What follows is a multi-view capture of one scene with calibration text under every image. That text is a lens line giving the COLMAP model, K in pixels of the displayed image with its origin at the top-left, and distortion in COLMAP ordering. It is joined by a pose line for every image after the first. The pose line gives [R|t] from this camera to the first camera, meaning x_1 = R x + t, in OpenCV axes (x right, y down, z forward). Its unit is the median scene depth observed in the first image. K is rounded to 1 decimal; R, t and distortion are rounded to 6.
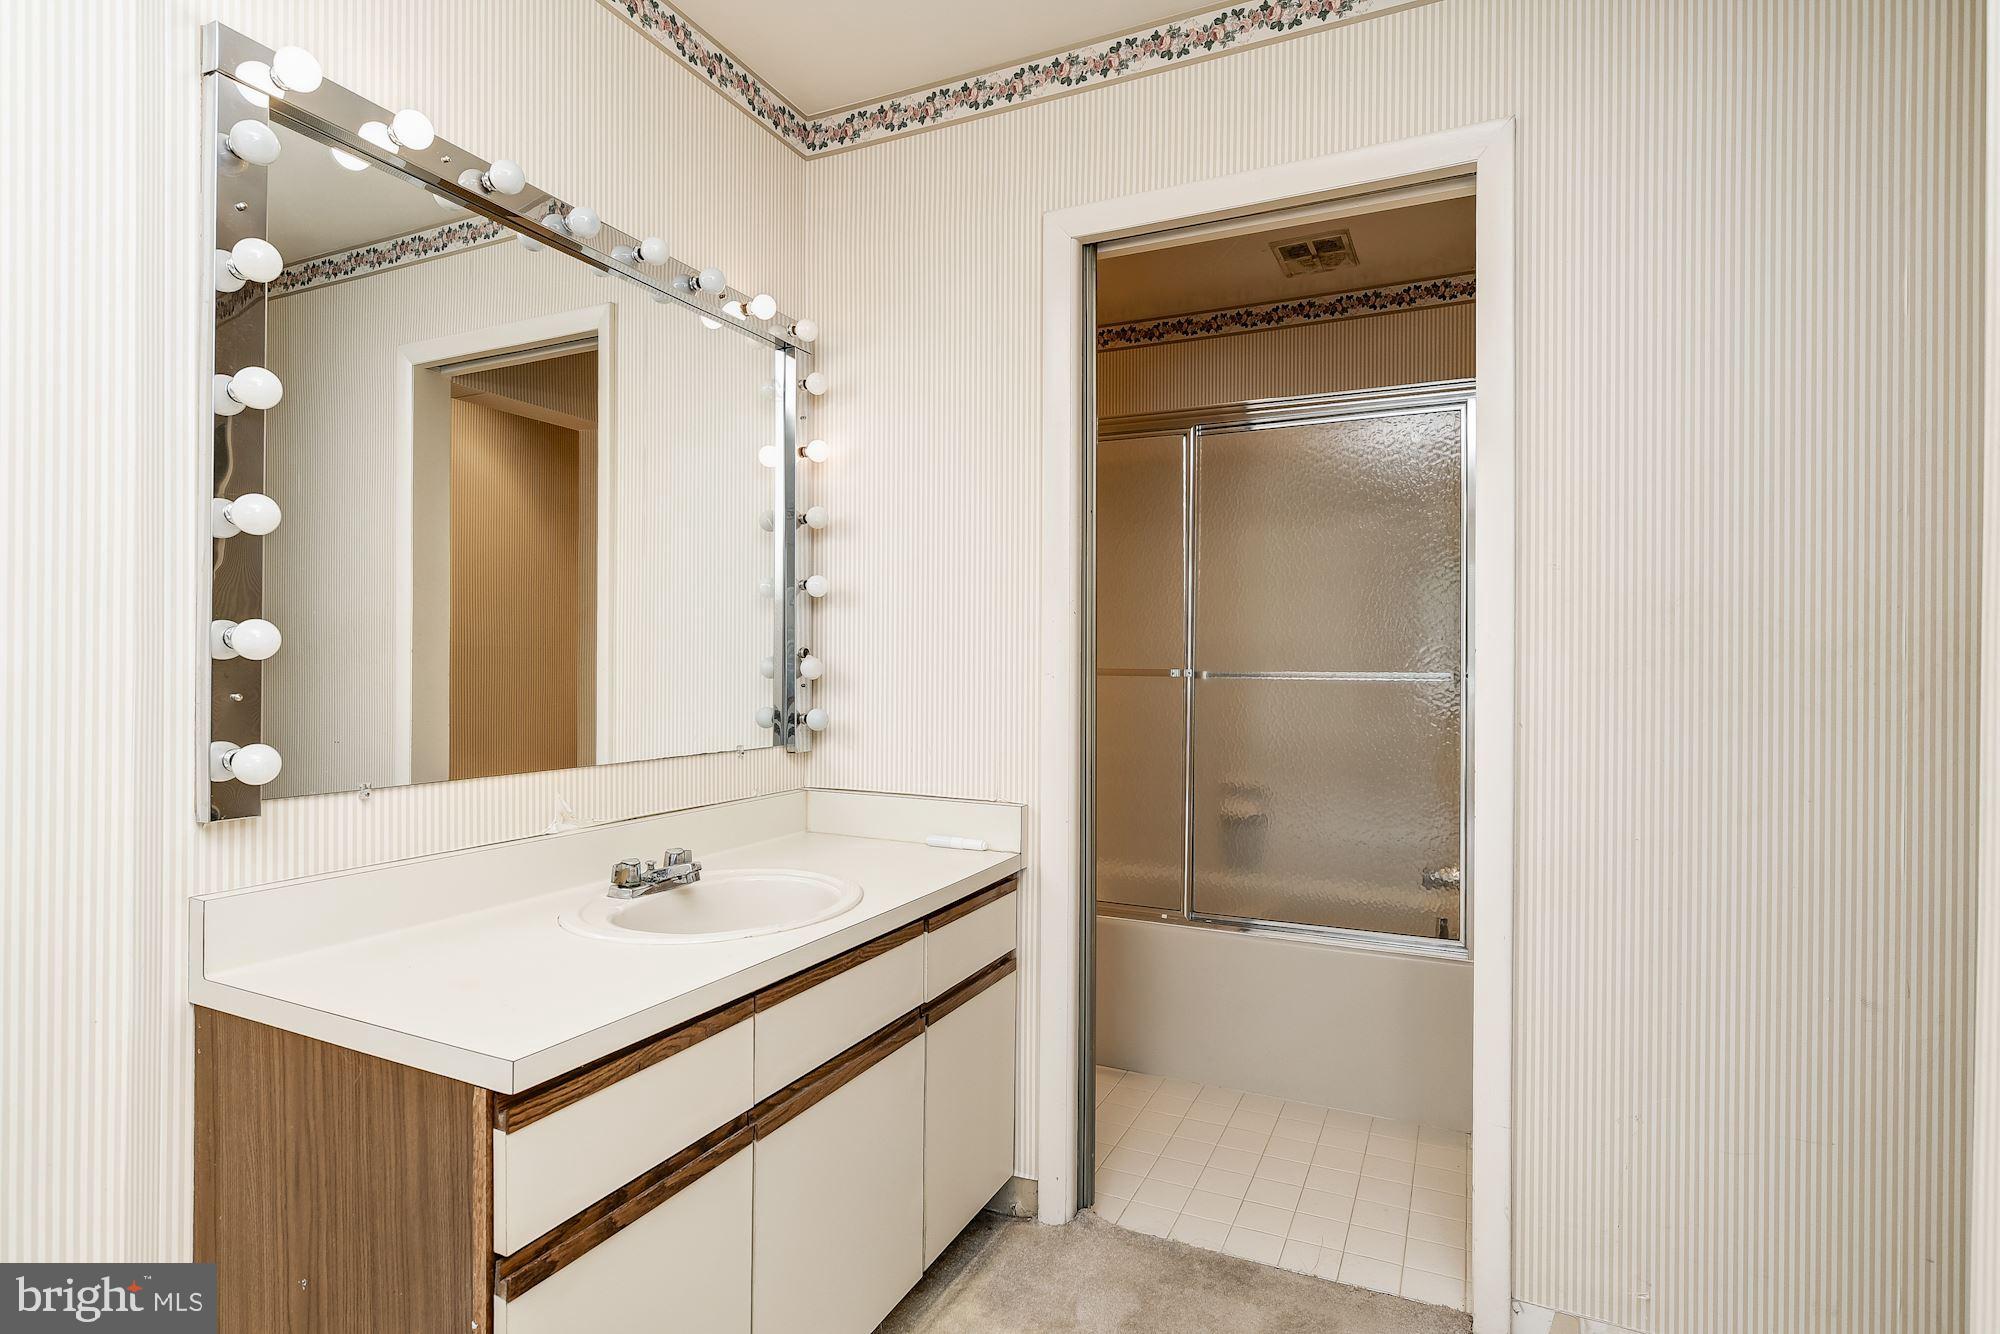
lens RADIAL K [[1007.9, 0, 1008.5], [0, 1007.9, 675.4], [0, 0, 1]] dist [-0.006935, 0.004211]
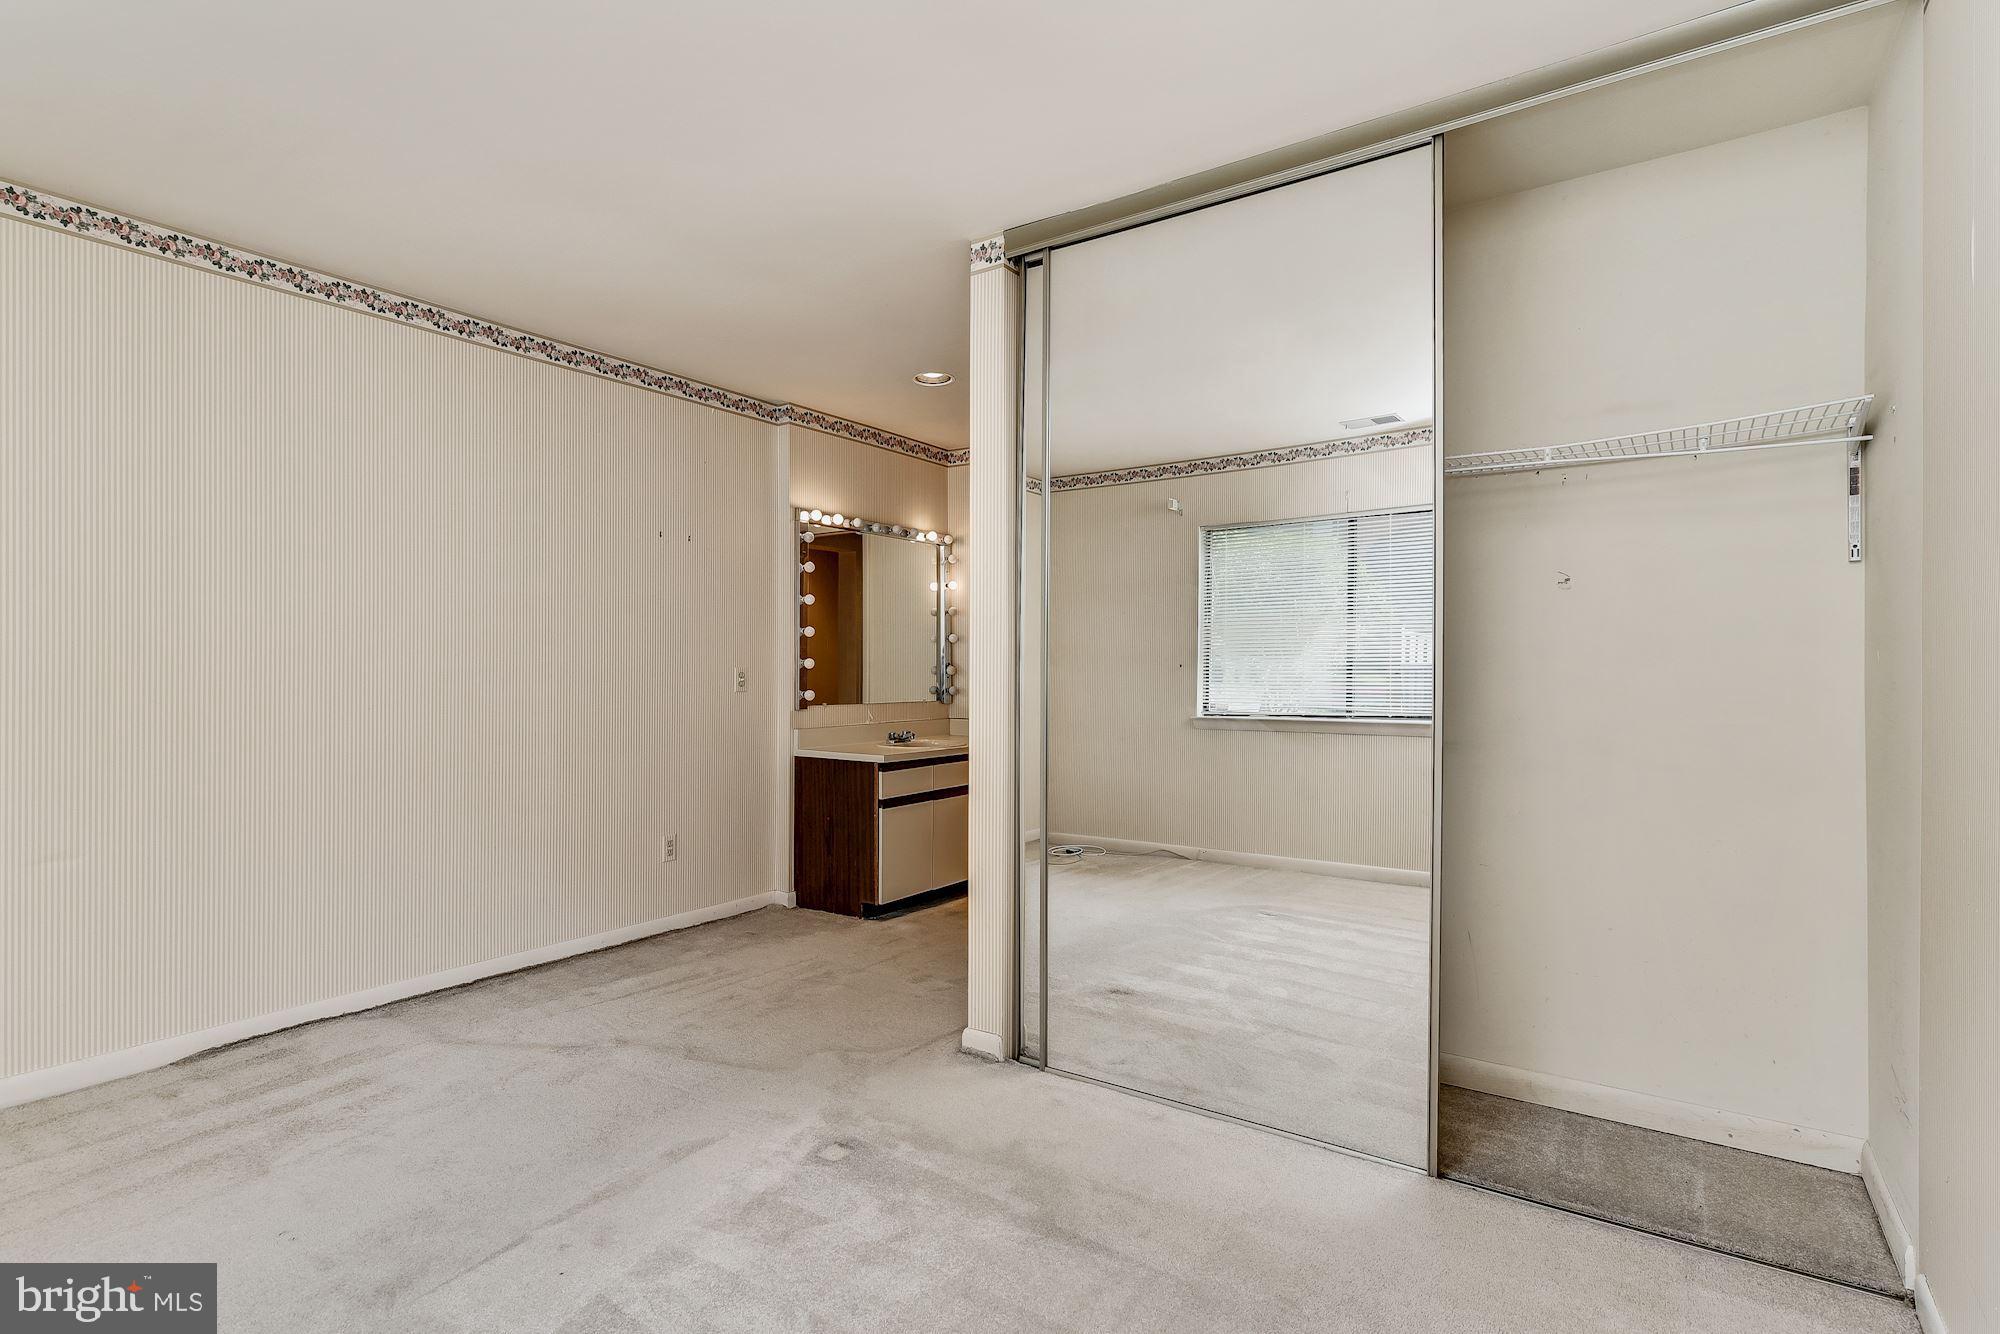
lens RADIAL K [[1007.9, 0, 986.4], [0, 1007.9, 672.9], [0, 0, 1]] dist [-0.006935, 0.004211]
pose [[0.990670, -0.005634, -0.136163, 0.493559], [0.006696, 0.999951, 0.007348, -0.026904], [0.136114, -0.008191, 0.990659, -2.865613]]
